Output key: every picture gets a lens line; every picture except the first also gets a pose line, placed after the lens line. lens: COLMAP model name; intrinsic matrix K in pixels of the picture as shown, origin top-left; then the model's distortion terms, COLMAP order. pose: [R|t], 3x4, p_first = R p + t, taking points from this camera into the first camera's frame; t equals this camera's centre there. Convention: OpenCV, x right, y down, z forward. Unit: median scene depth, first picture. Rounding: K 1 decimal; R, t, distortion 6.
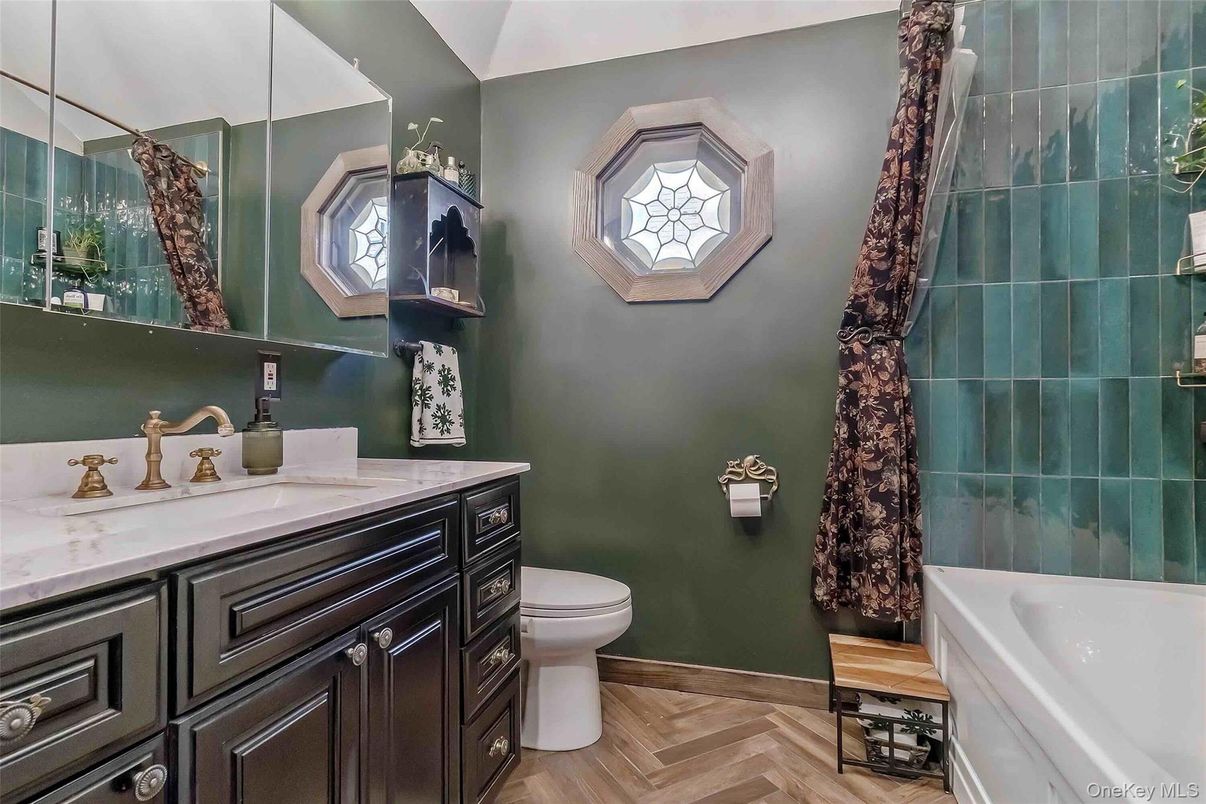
lens RADIAL K [[603.9, 0, 579.8], [0, 603.9, 402.0], [0, 0, 1]] dist [-0.003568, -0.000536]
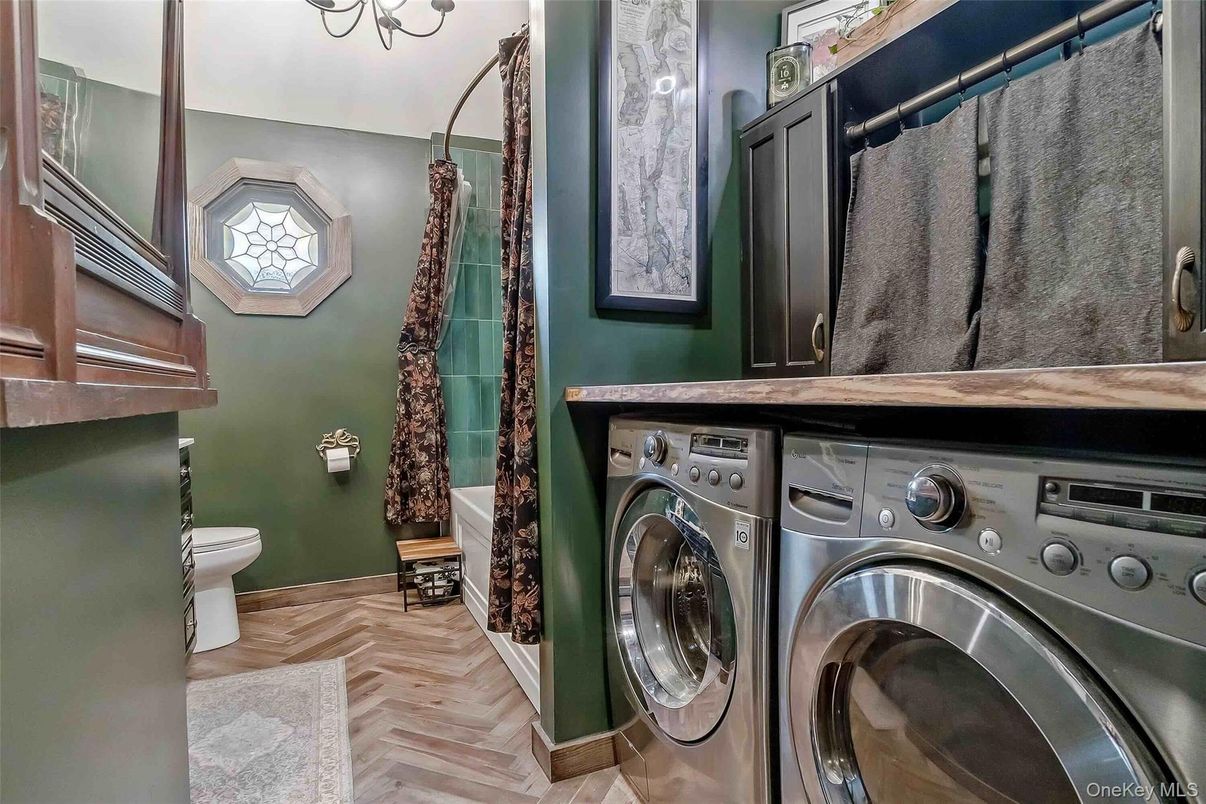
lens RADIAL K [[603.9, 0, 579.8], [0, 603.9, 402.0], [0, 0, 1]] dist [-0.003568, -0.000536]
pose [[0.761870, -0.029098, 0.647076, -0.227735], [0.015004, 0.999515, 0.027281, -0.006000], [-0.647556, -0.011076, 0.761937, -0.497048]]
